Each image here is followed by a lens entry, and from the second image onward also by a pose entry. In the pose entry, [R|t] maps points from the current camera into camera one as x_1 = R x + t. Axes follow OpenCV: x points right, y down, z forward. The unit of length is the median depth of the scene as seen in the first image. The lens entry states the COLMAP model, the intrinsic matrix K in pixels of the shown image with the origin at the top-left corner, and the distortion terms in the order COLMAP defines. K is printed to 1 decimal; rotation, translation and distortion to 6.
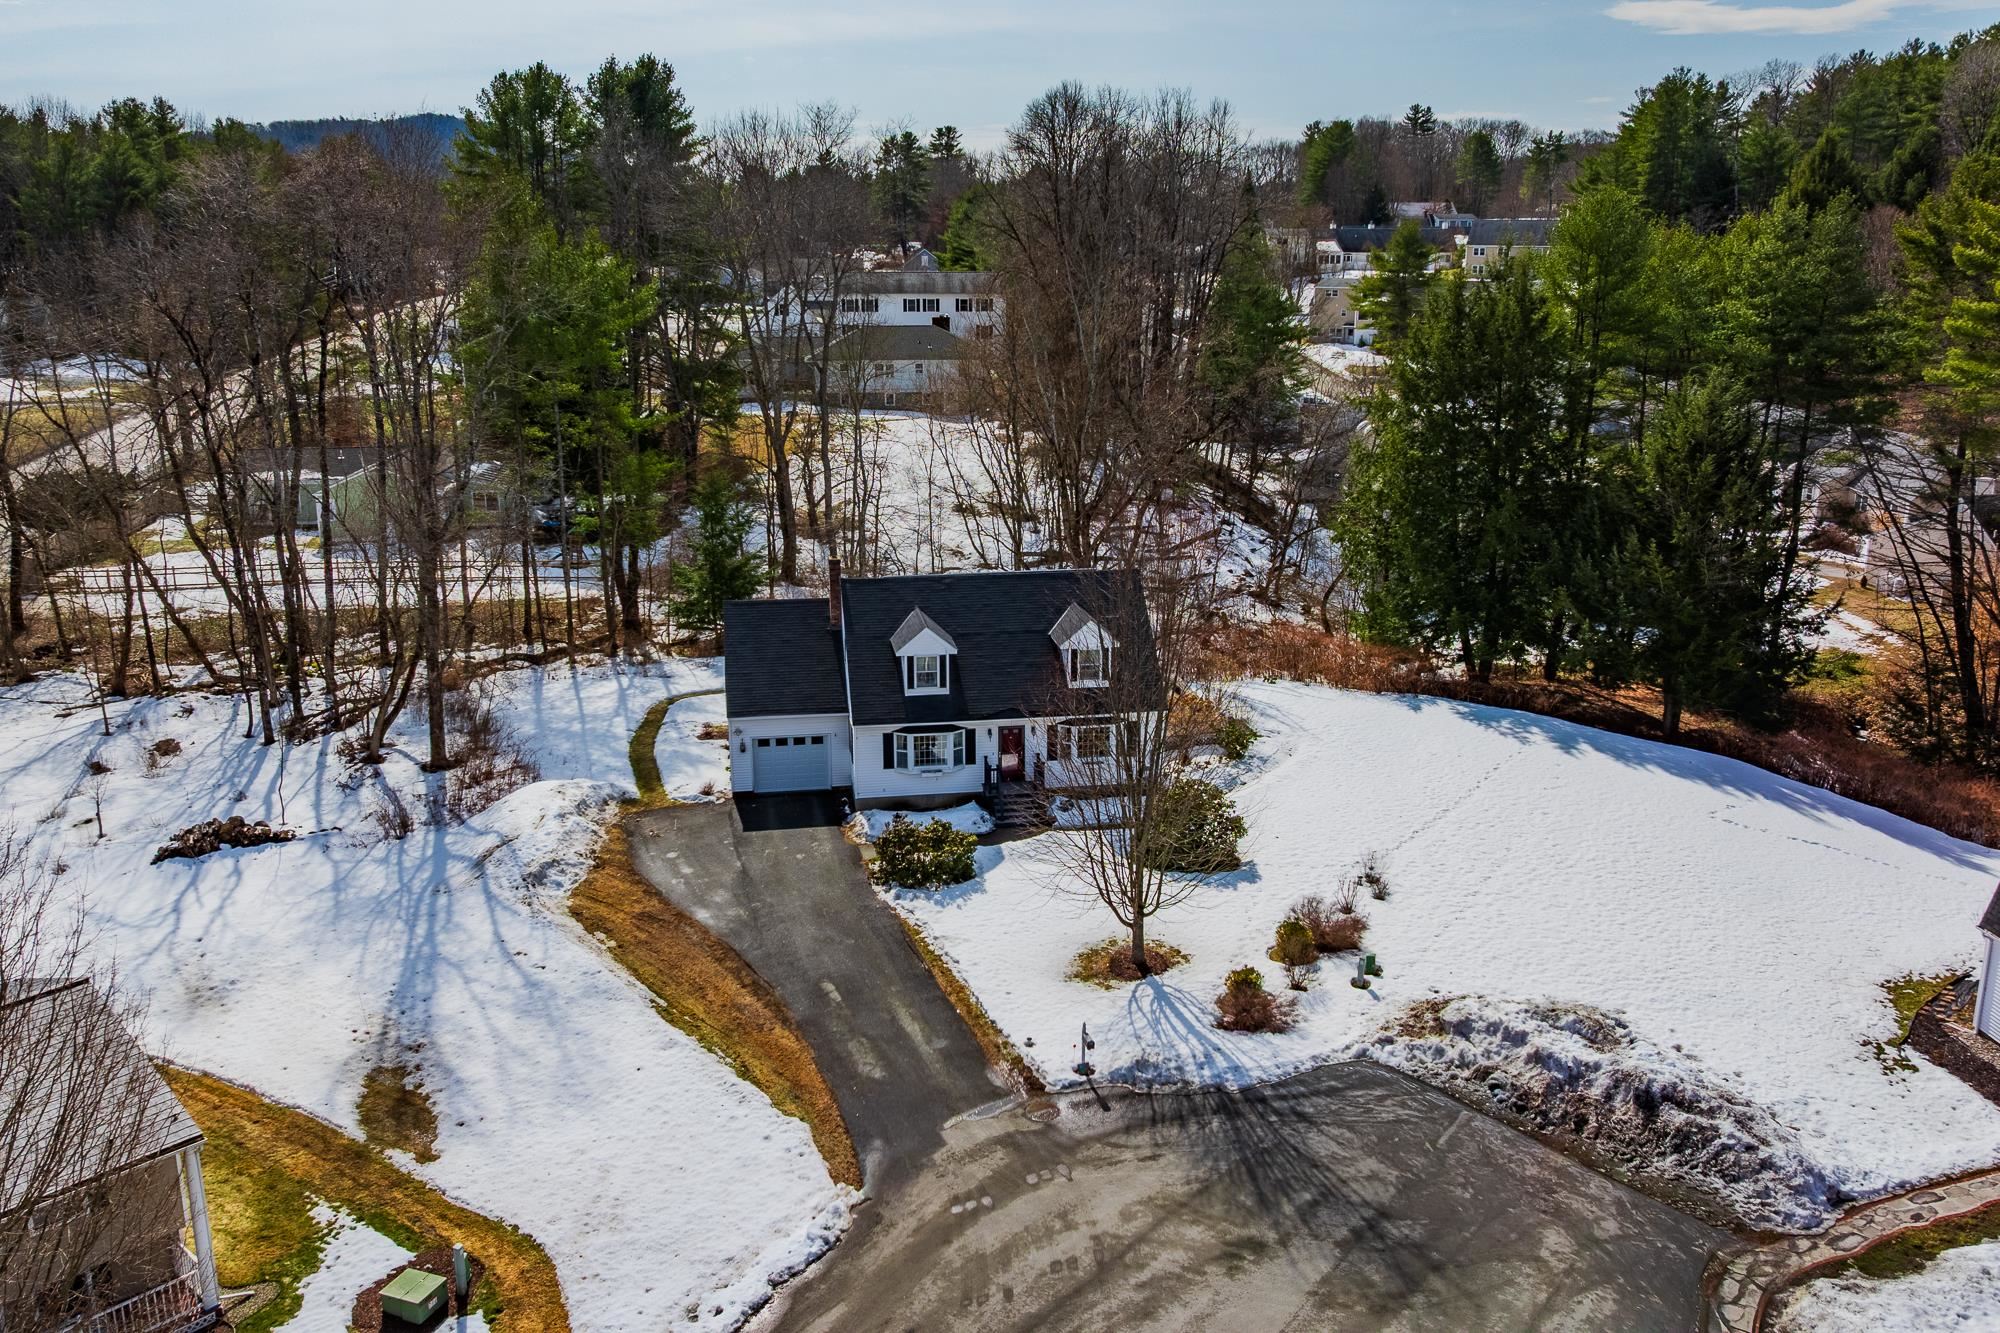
lens RADIAL K [[1675.0, 0, 1001.2], [0, 1675.0, 665.4], [0, 0, 1]] dist [-0.020706, -0.010028]
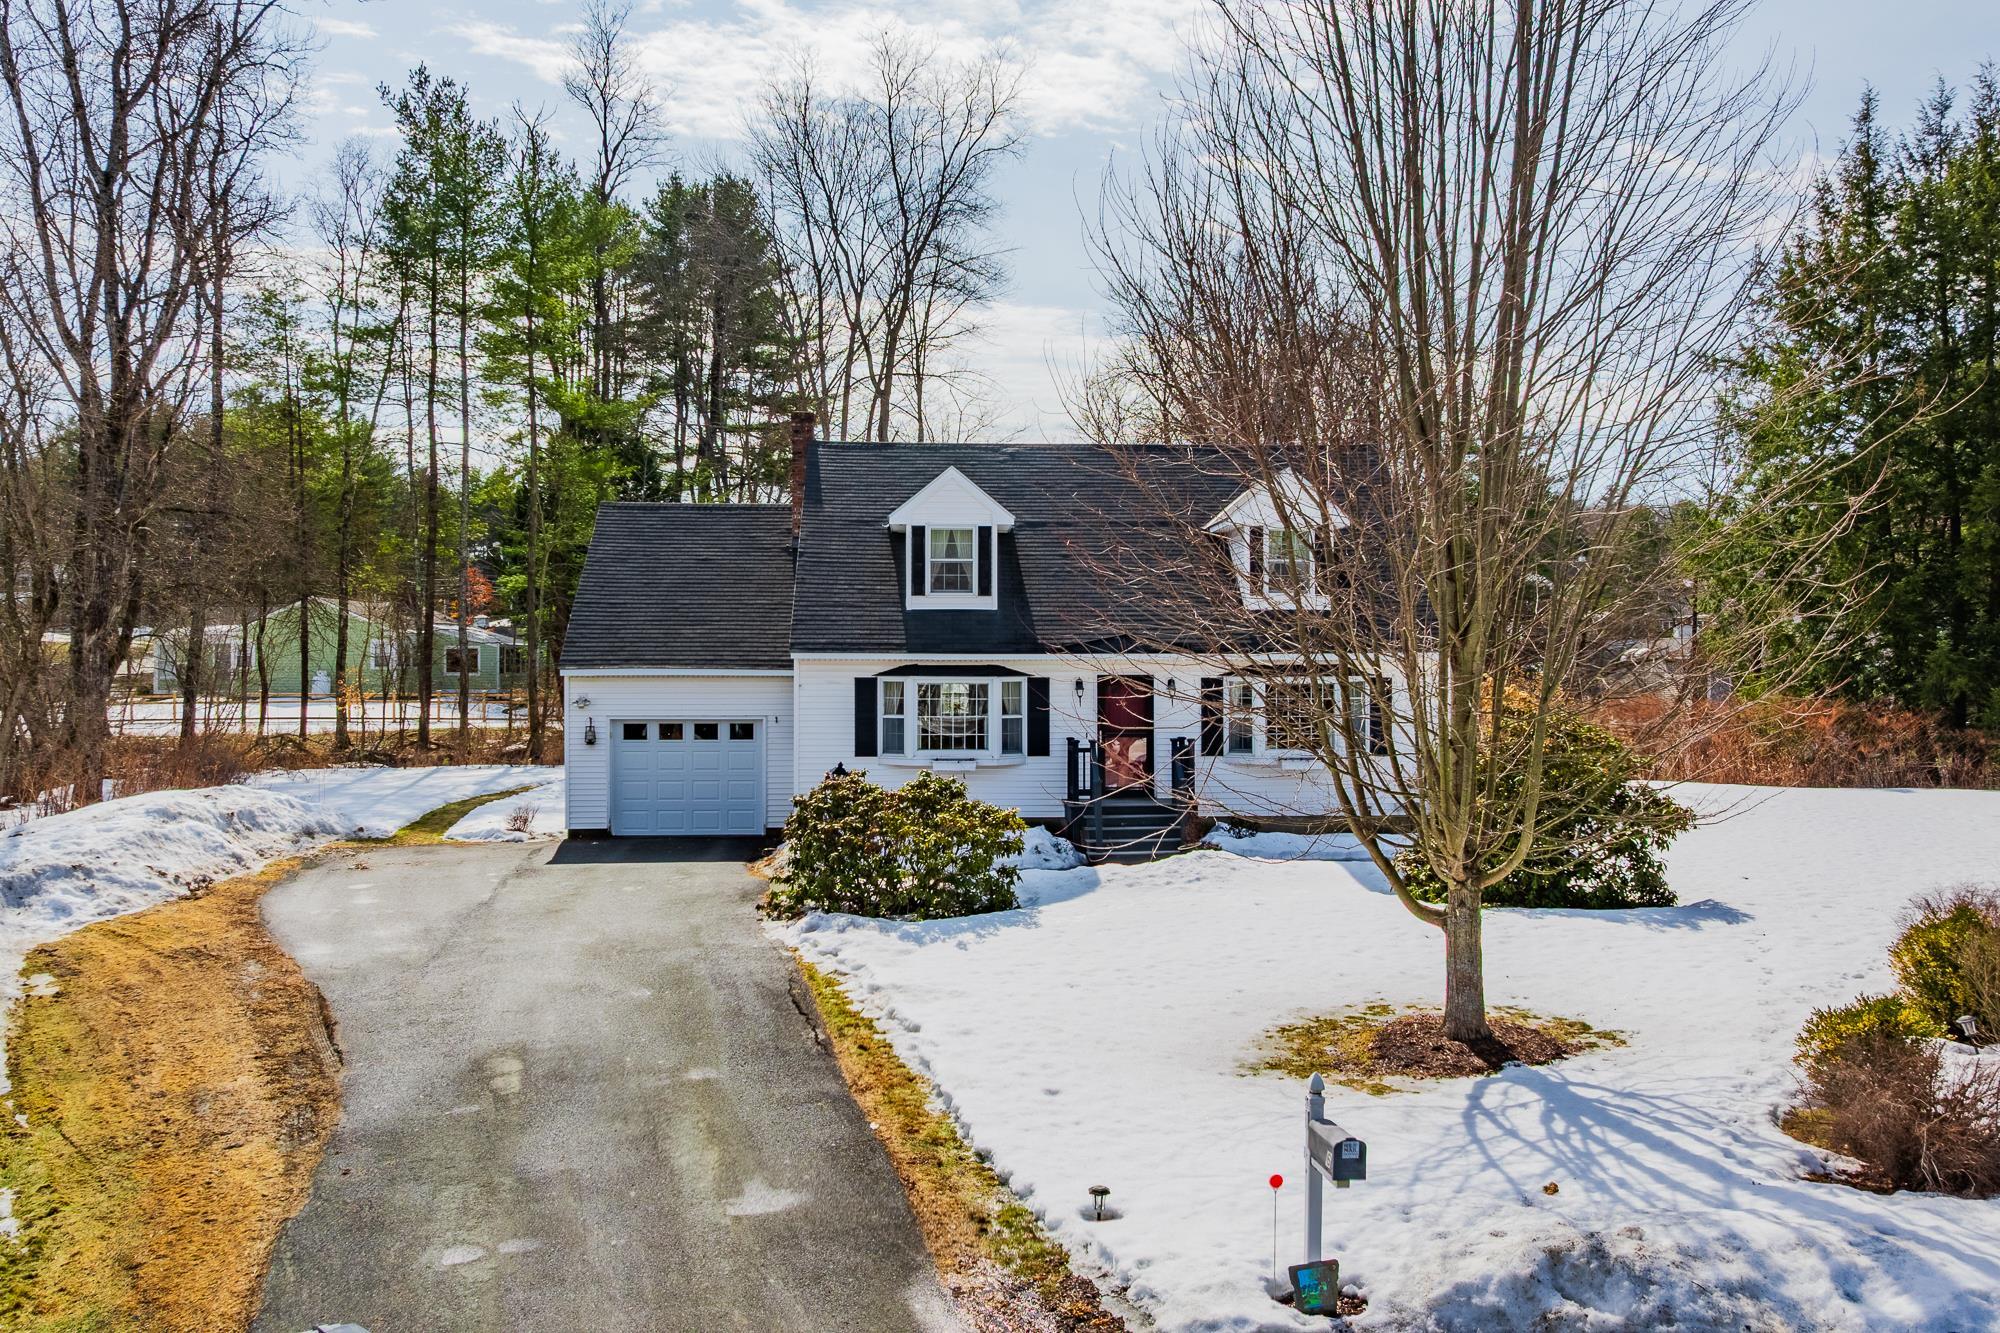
lens RADIAL K [[1675.0, 0, 990.3], [0, 1675.0, 670.9], [0, 0, 1]] dist [-0.020706, -0.010028]
pose [[0.993677, 0.001561, -0.112269, 0.021607], [-0.029774, 0.967770, -0.250069, 0.156322], [0.108260, 0.251831, 0.961697, 0.539270]]
